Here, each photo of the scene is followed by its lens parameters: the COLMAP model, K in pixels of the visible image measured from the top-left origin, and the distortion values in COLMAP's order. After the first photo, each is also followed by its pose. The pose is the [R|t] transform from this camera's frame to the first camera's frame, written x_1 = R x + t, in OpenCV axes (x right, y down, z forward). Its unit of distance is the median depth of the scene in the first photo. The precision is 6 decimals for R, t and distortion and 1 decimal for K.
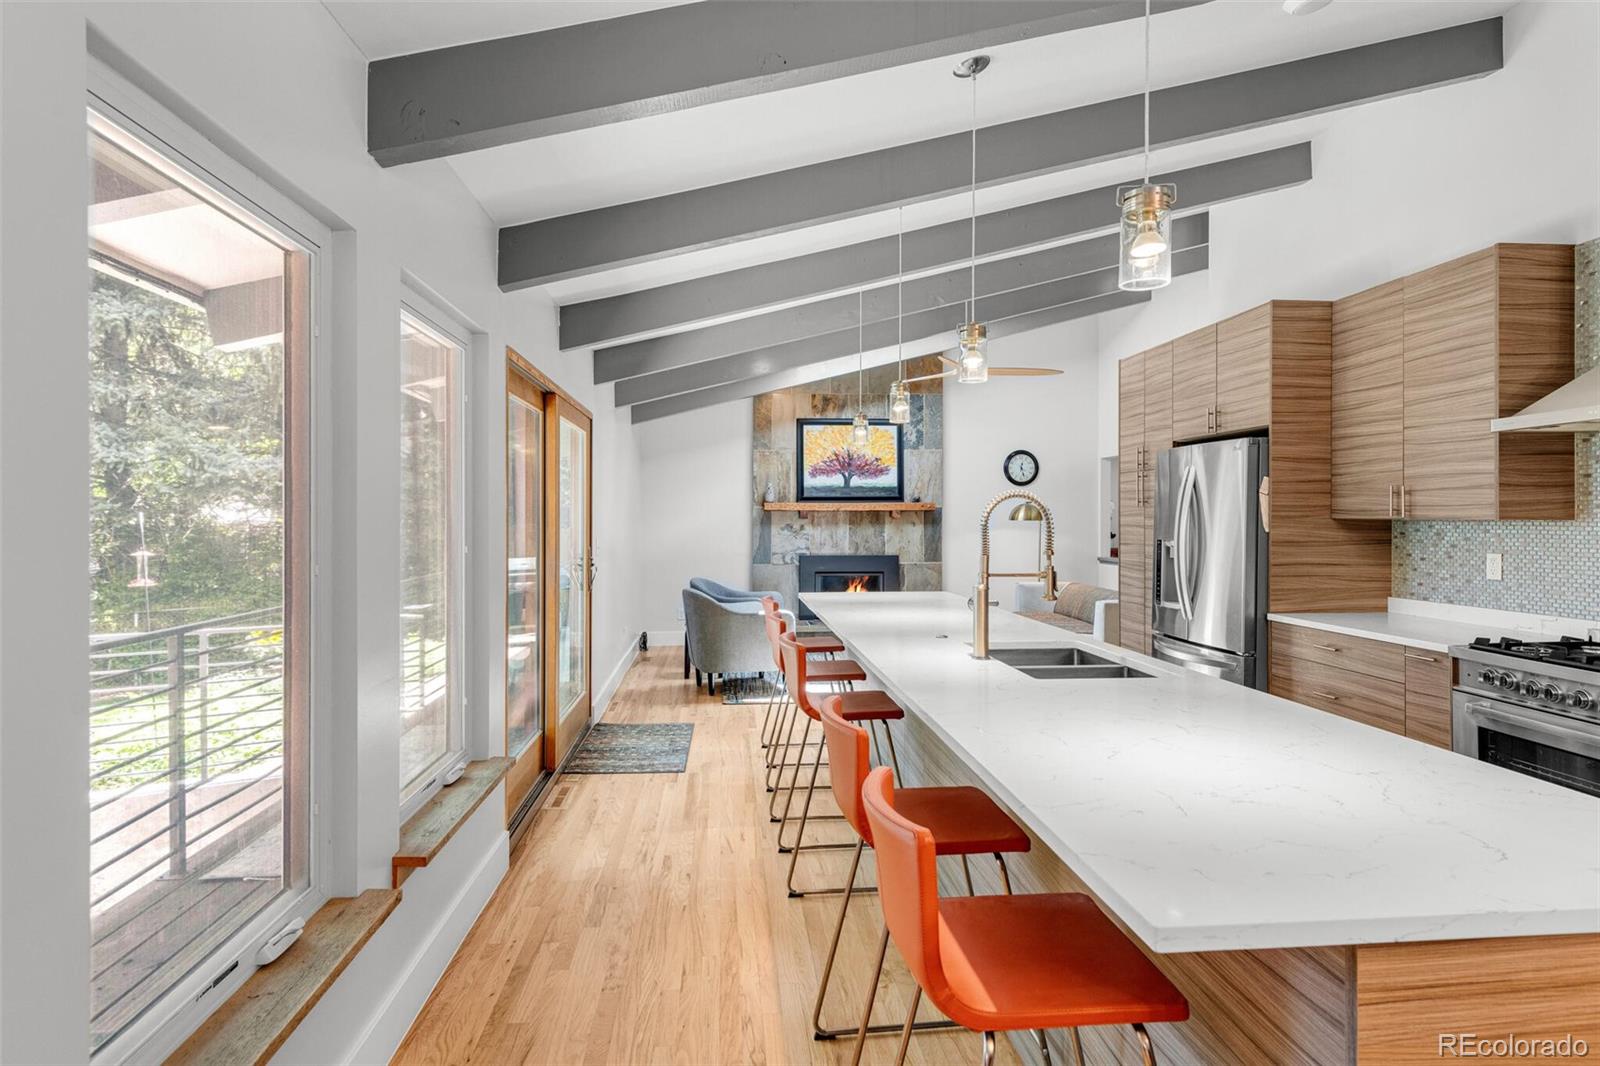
lens RADIAL K [[866.6, 0, 800.0], [0, 866.6, 533.0], [0, 0, 1]] dist [-0.000271, -0.000262]
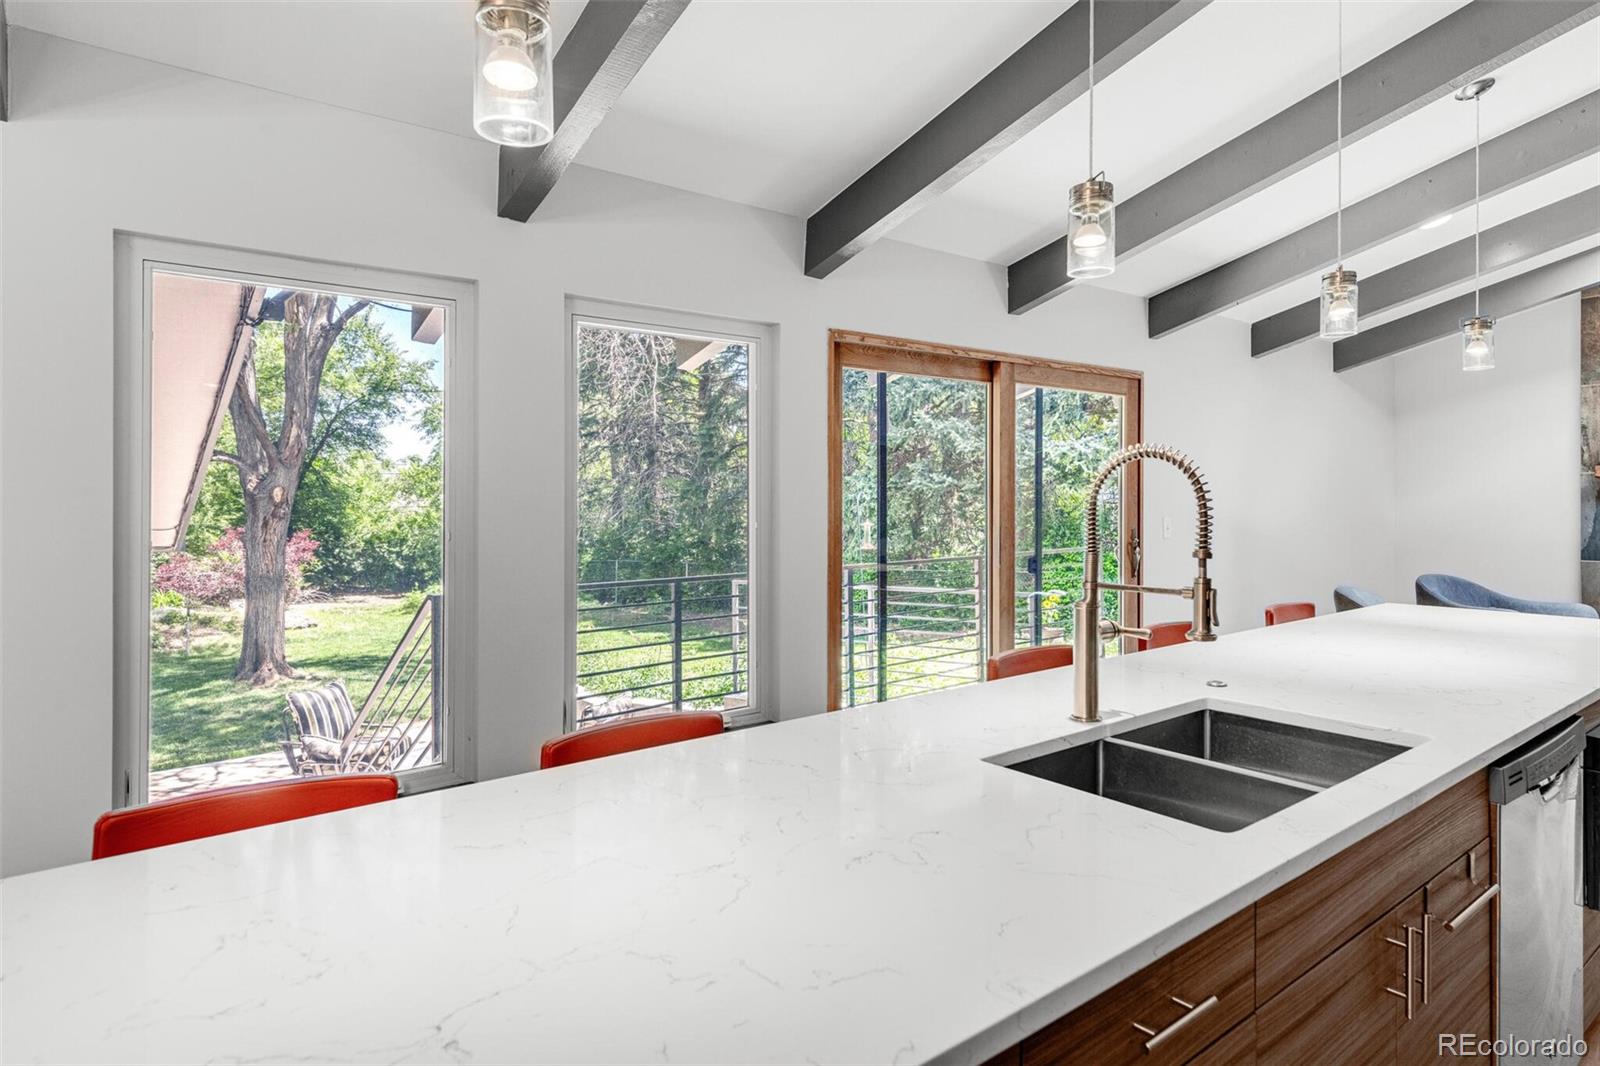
lens RADIAL K [[873.3, 0, 805.2], [0, 873.3, 496.5], [0, 0, 1]] dist [0.002685, 0.000108]
pose [[0.532003, -0.002526, -0.846739, 0.193477], [-0.007458, 0.999943, -0.007669, -0.002568], [0.846710, 0.010395, 0.531954, 0.148534]]
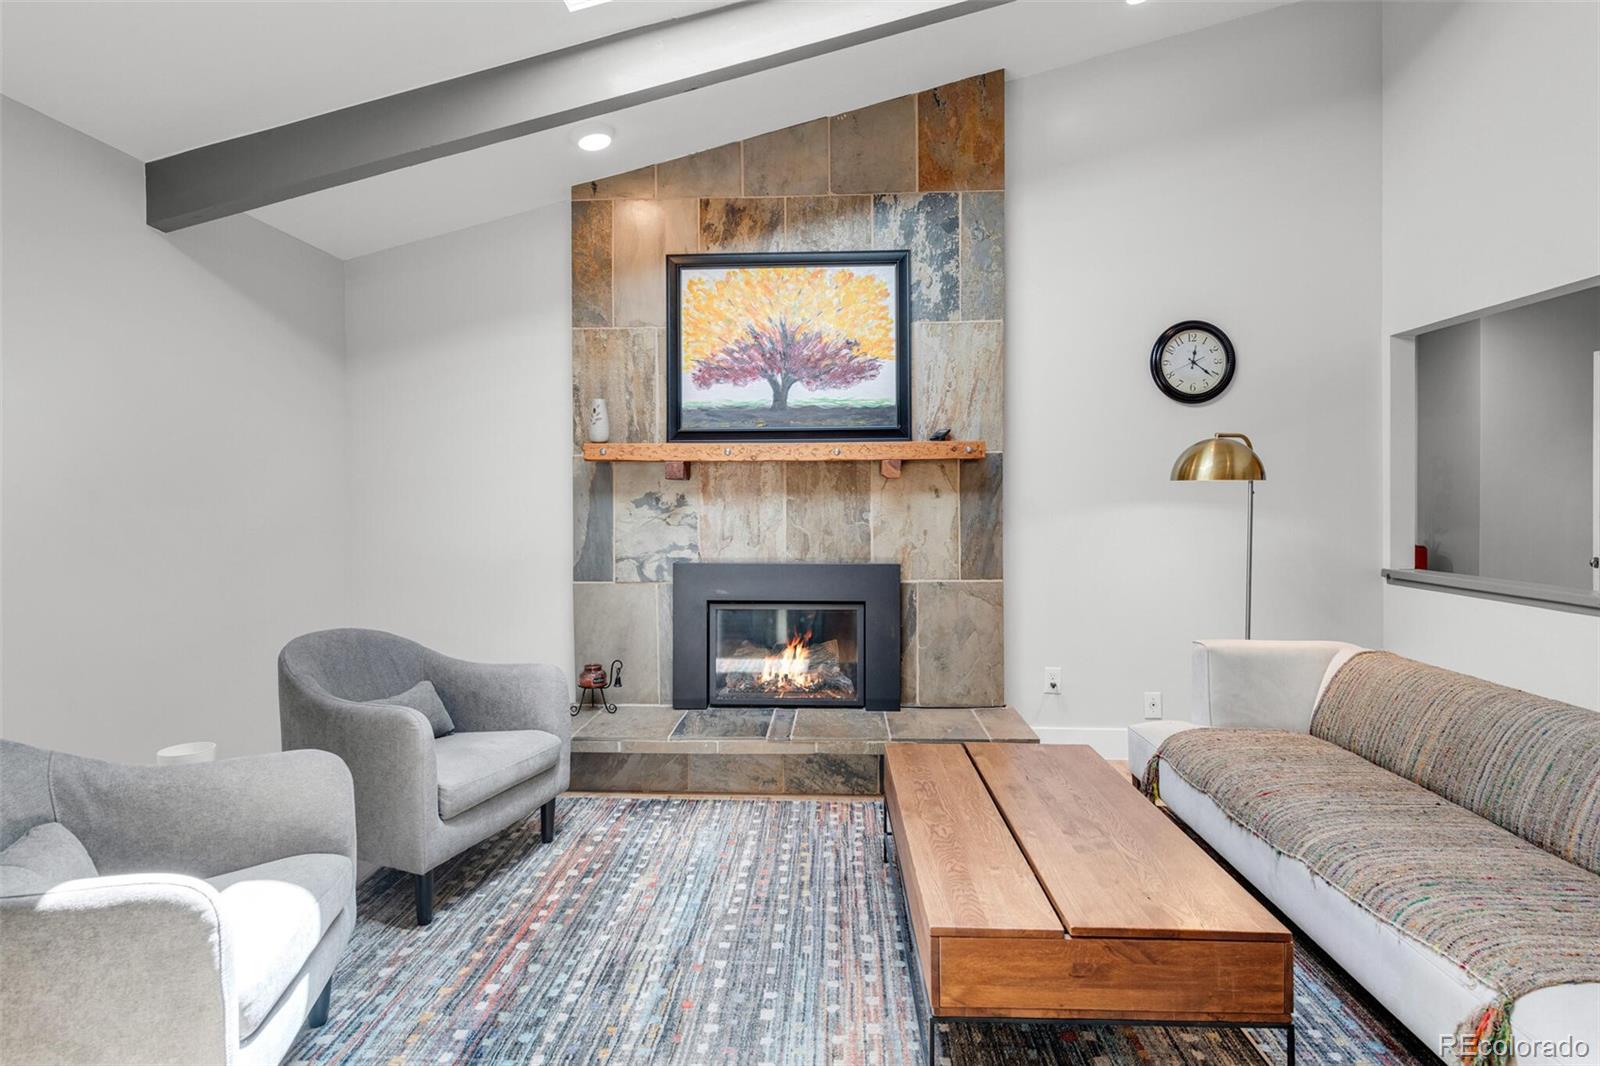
lens RADIAL K [[830.8, 0, 802.8], [0, 830.8, 506.2], [0, 0, 1]] dist [0.004686, 0.000282]
pose [[0.991840, -0.000447, -0.127489, 0.119160], [-0.000257, 0.999985, -0.005503, -0.000845], [0.127490, 0.005491, 0.991825, 0.583402]]
